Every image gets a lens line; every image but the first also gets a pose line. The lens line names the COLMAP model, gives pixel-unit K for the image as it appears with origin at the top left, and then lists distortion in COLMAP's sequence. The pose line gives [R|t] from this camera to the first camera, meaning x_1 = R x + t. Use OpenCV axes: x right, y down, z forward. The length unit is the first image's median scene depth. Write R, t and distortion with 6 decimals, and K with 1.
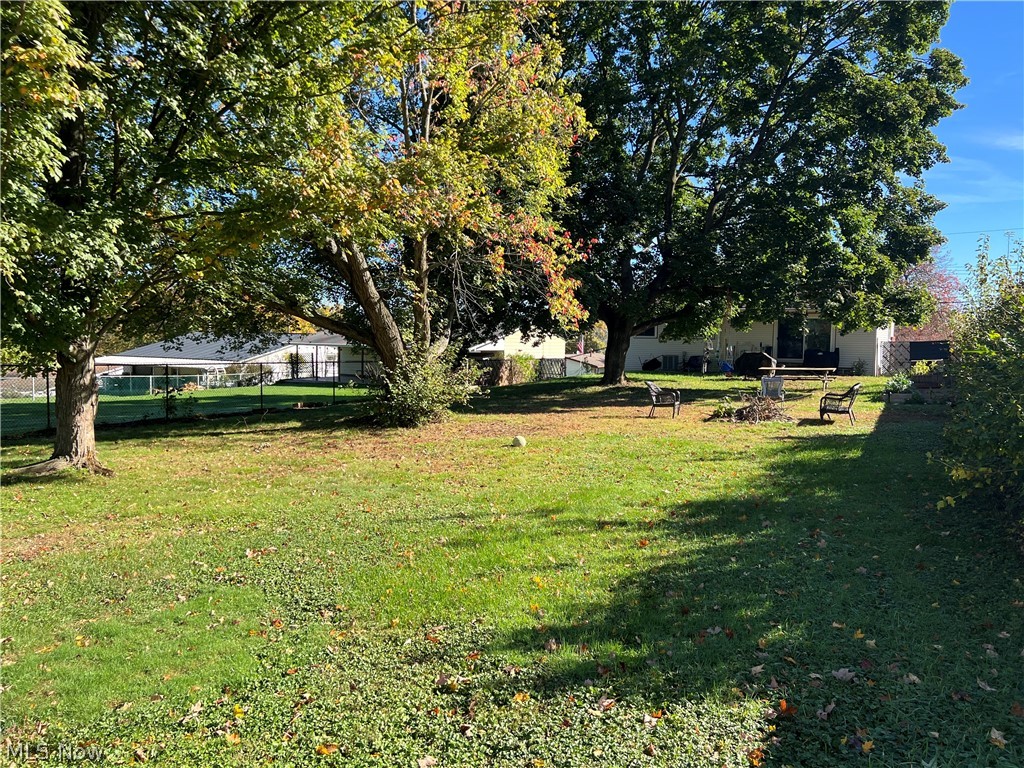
lens RADIAL K [[767.4, 0, 508.3], [0, 767.4, 387.0], [0, 0, 1]] dist [0.001537, -0.004418]
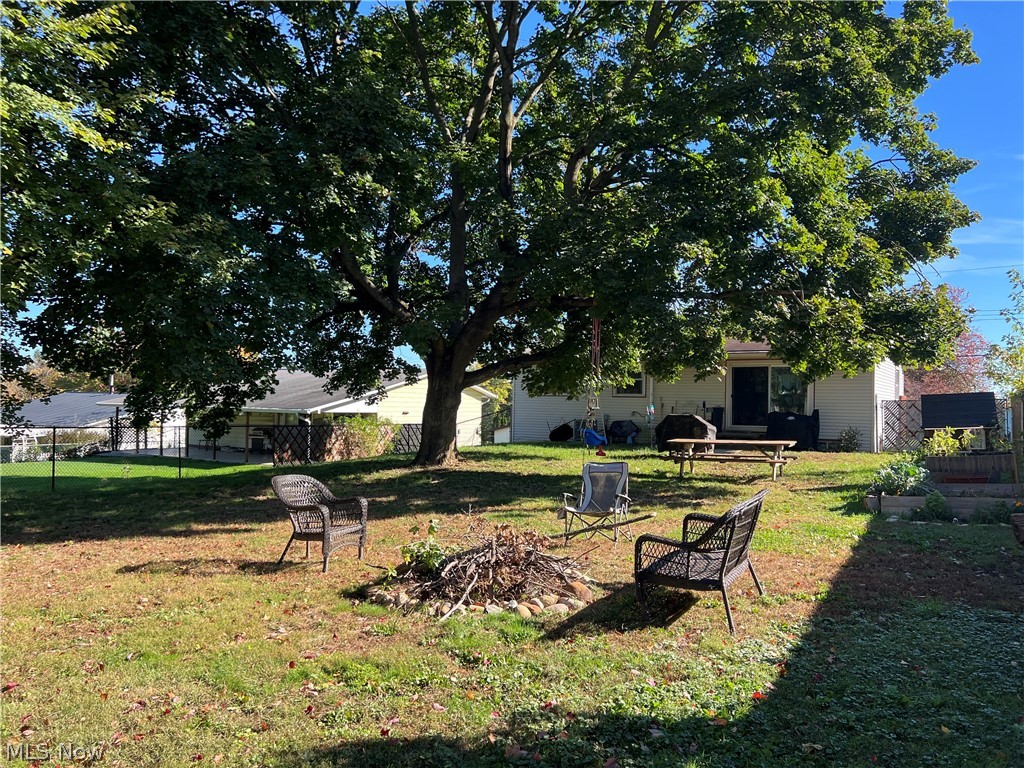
lens RADIAL K [[767.4, 0, 515.1], [0, 767.4, 380.4], [0, 0, 1]] dist [0.001537, -0.004418]
pose [[0.999851, 0.004166, -0.016738, 0.235412], [-0.005758, 0.995346, -0.096189, -0.013621], [0.016259, 0.096272, 0.995222, 0.435581]]
